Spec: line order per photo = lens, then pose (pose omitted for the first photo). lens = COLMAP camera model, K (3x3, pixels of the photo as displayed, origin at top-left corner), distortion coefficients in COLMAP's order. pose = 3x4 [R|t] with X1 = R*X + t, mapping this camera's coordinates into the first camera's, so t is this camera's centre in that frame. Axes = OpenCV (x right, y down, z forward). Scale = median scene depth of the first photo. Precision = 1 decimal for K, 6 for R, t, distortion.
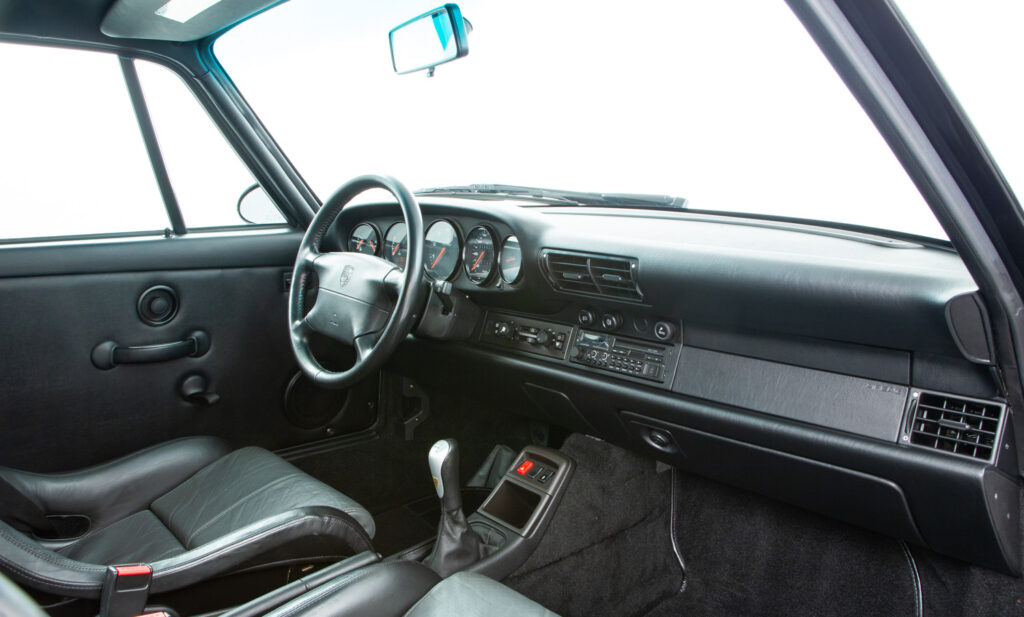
lens RADIAL K [[828.7, 0, 512.0], [0, 828.7, 308.5], [0, 0, 1]] dist [-0.056199, 0.003032]
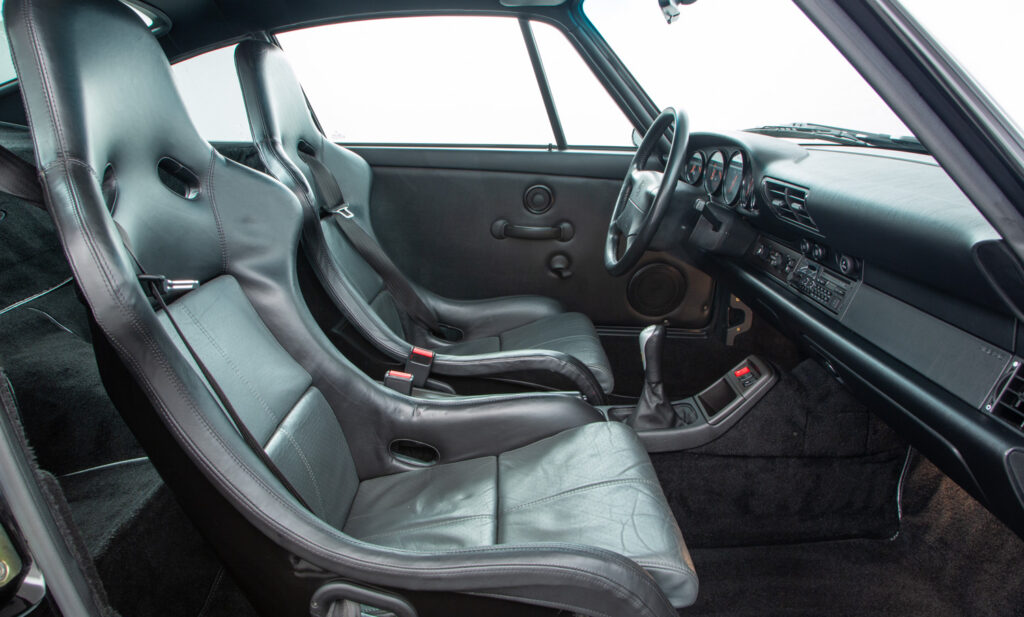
lens RADIAL K [[746.6, 0, 512.0], [0, 746.6, 308.5], [0, 0, 1]] dist [-0.086642, 0.001323]
pose [[0.725869, 0.196001, -0.659316, 0.448085], [-0.139590, 0.980571, 0.137823, 0.011079], [0.673520, -0.008007, 0.739126, 0.037789]]
